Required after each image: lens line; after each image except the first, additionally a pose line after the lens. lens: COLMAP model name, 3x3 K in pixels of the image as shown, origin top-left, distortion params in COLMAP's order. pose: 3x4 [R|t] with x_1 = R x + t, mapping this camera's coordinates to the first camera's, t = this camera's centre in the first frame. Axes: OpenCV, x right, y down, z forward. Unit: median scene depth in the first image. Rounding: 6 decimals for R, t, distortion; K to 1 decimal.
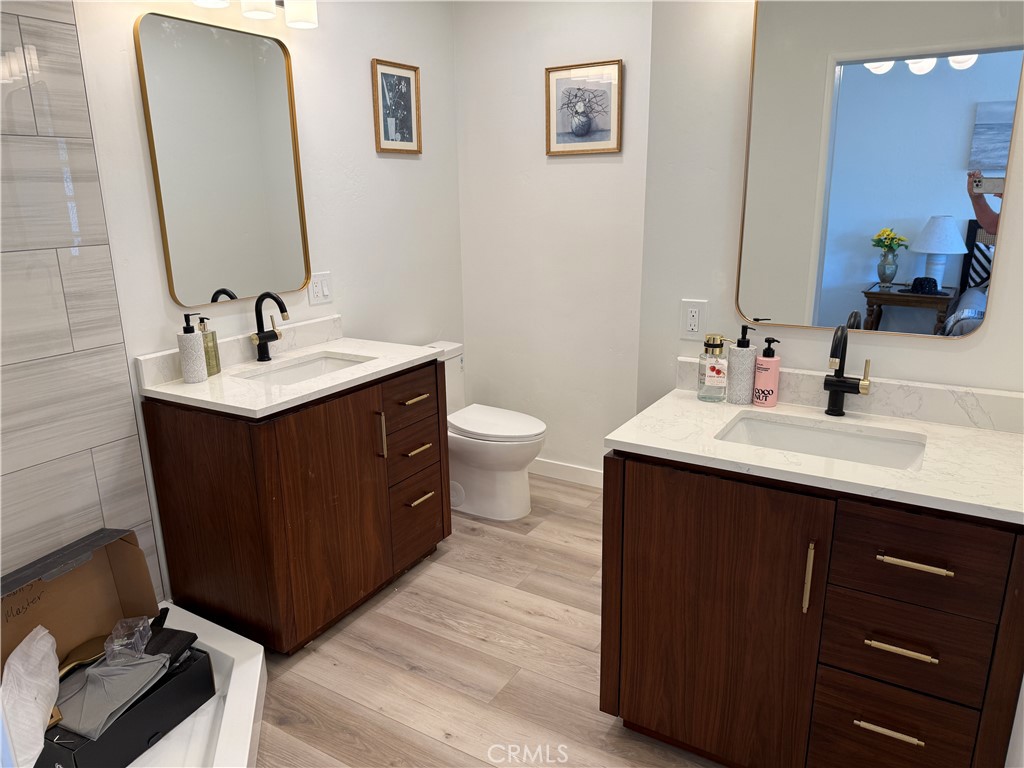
lens RADIAL K [[716.6, 0, 509.7], [0, 716.6, 383.9], [0, 0, 1]] dist [0.023192, -0.028661]
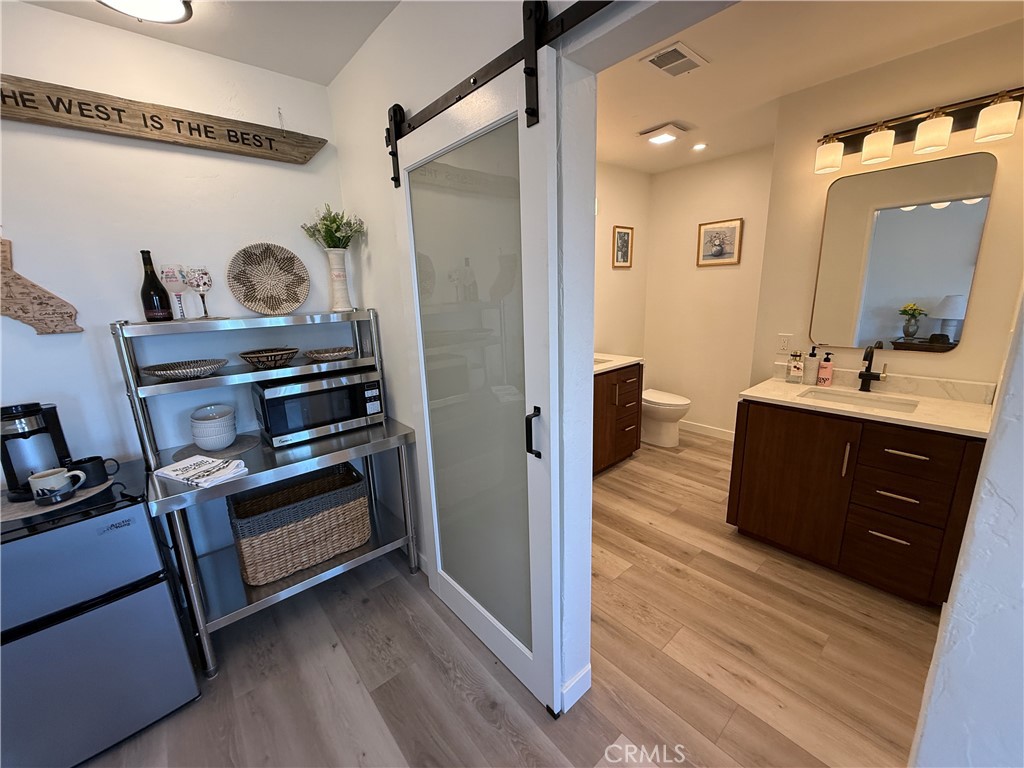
lens RADIAL K [[409.7, 0, 502.1], [0, 409.7, 381.2], [0, 0, 1]] dist [-0.008842, 0.002148]
pose [[0.950025, 0.051730, -0.307858, -0.115394], [-0.062762, 0.997689, -0.026035, 0.076881], [0.305800, 0.044056, 0.951076, -0.280276]]
